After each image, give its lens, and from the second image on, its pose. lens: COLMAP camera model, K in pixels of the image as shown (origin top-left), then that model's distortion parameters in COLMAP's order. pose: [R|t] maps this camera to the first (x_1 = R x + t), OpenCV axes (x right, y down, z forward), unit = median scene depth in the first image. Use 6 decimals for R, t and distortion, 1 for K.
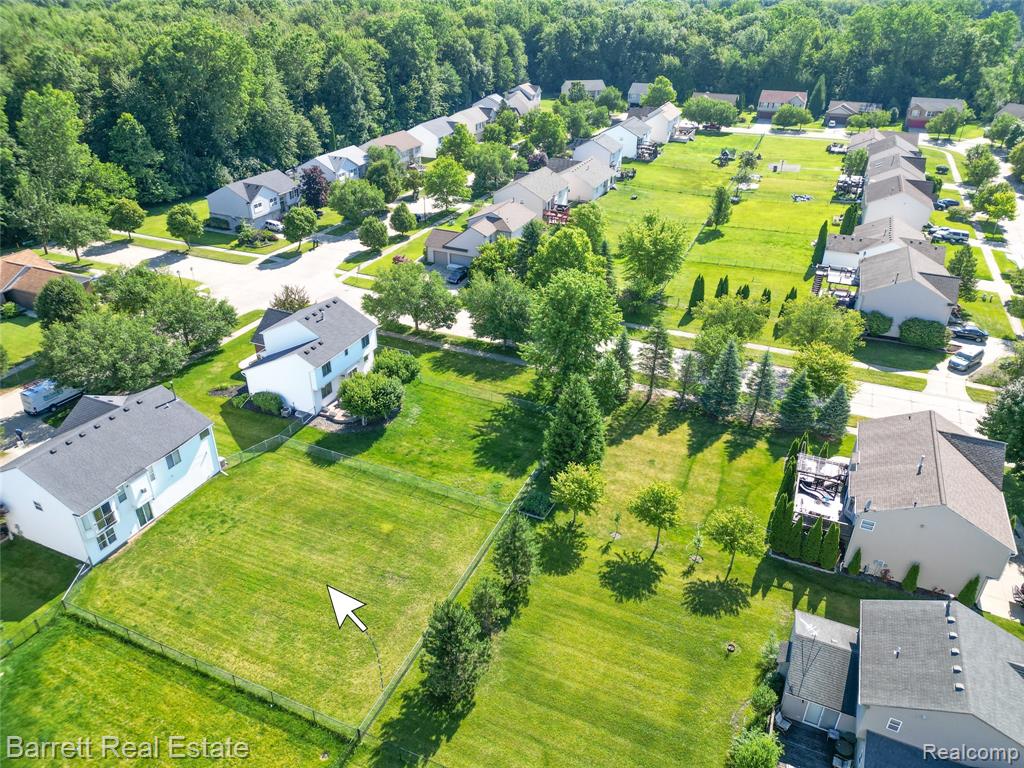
lens RADIAL K [[709.4, 0, 508.5], [0, 709.4, 380.9], [0, 0, 1]] dist [0.081876, -0.079827]
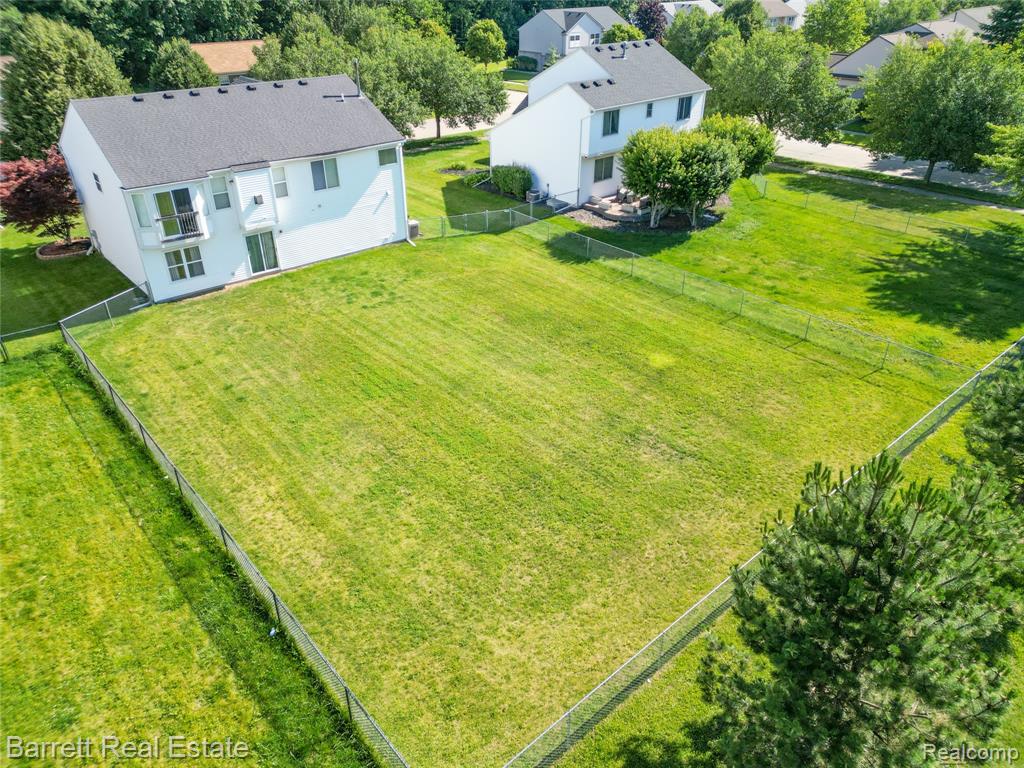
lens RADIAL K [[709.4, 0, 508.5], [0, 709.4, 380.9], [0, 0, 1]] dist [0.081876, -0.079827]
pose [[0.903315, 0.201539, -0.378687, -0.076921], [-0.198267, 0.978969, 0.048068, 0.201103], [0.380410, 0.031661, 0.924276, 0.497807]]
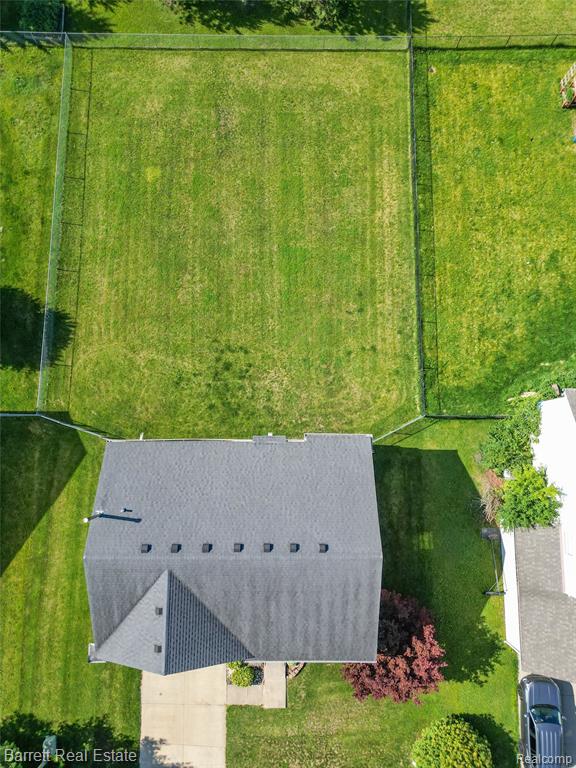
lens RADIAL K [[532.0, 0, 284.1], [0, 532.0, 388.2], [0, 0, 1]] dist [0.081876, -0.079827]
pose [[-0.400075, -0.909827, 0.110253, -0.469210], [0.451041, -0.090741, 0.887879, -0.252854], [-0.797811, 0.404947, 0.446672, 0.667548]]
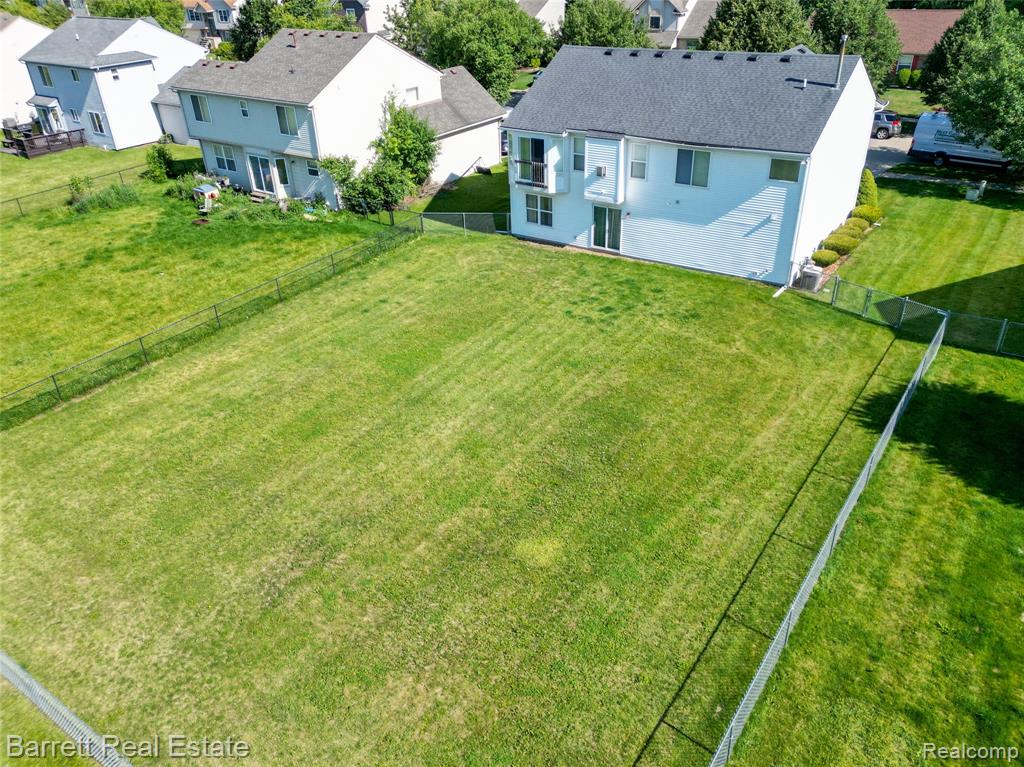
lens RADIAL K [[760.4, 0, 512.0], [0, 760.4, 383.5], [0, 0, 1]] dist [0.091437, -0.086129]
pose [[-0.185962, 0.487147, -0.853291, 0.055567], [-0.455579, 0.726696, 0.514161, 0.004856], [0.870555, 0.484356, 0.086796, 0.865837]]
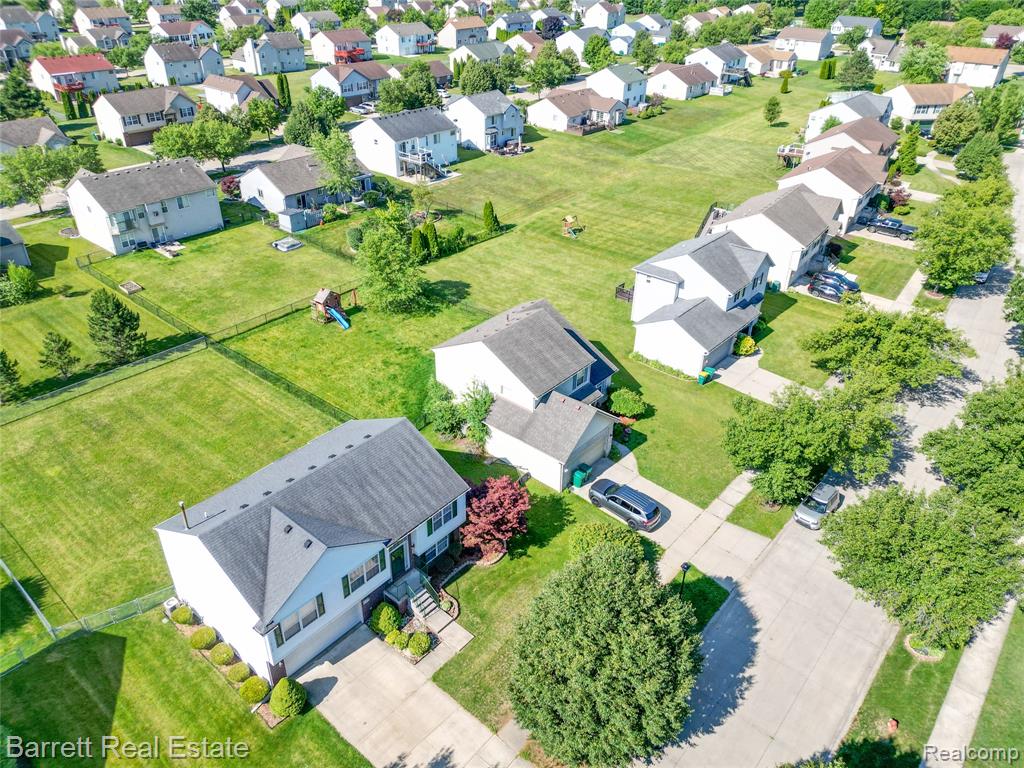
lens RADIAL K [[720.3, 0, 508.7], [0, 720.3, 380.2], [0, 0, 1]] dist [0.080092, -0.085433]
pose [[-0.958123, -0.168538, 0.231505, -0.806661], [0.119993, 0.497751, 0.858979, -0.489305], [-0.260003, 0.850787, -0.456684, 1.081901]]
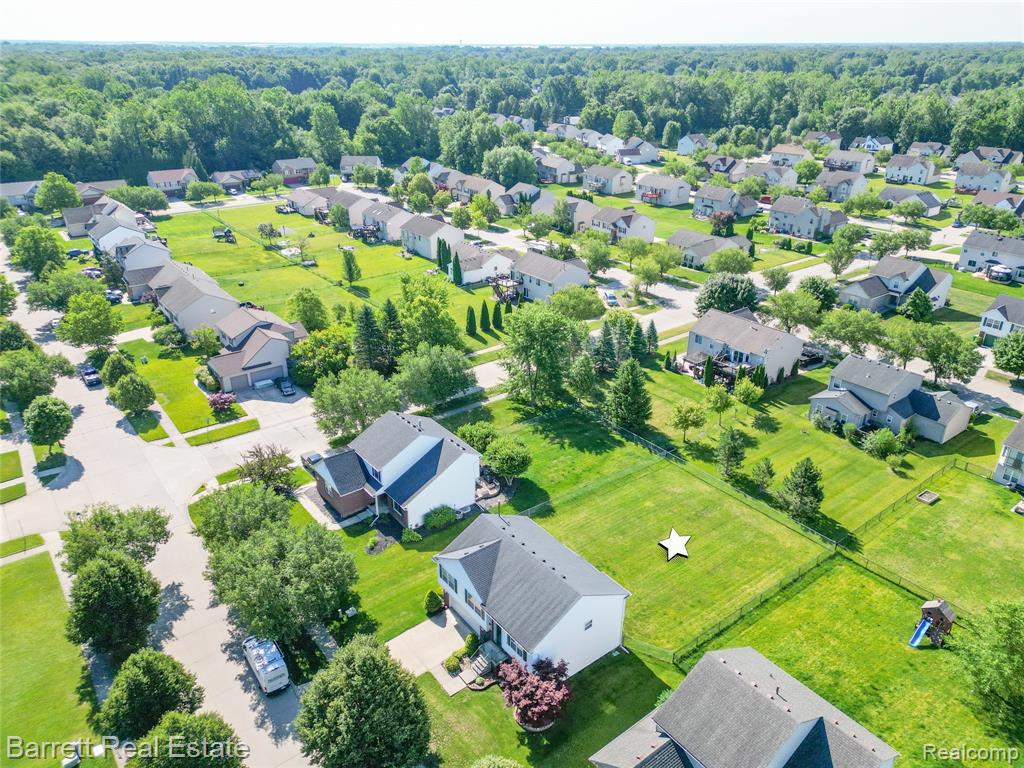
lens RADIAL K [[720.3, 0, 508.7], [0, 720.3, 380.2], [0, 0, 1]] dist [0.080092, -0.085433]
pose [[0.482893, -0.373270, 0.792139, -1.197372], [0.433134, 0.888006, 0.154404, -0.302401], [-0.761058, 0.268541, 0.590488, 0.312018]]
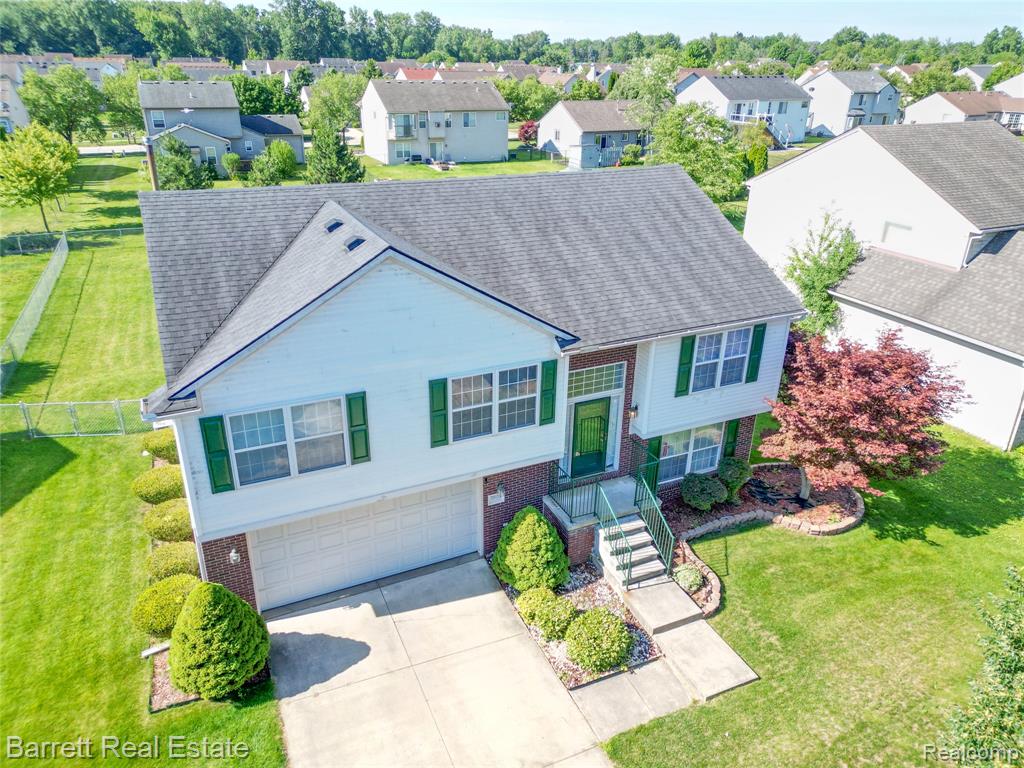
lens RADIAL K [[709.4, 0, 508.5], [0, 709.4, 380.9], [0, 0, 1]] dist [0.081876, -0.079827]
pose [[-0.748772, -0.287498, 0.597232, -0.718683], [0.311204, 0.643064, 0.699729, -0.078507], [-0.585229, 0.709798, -0.392038, 1.056126]]
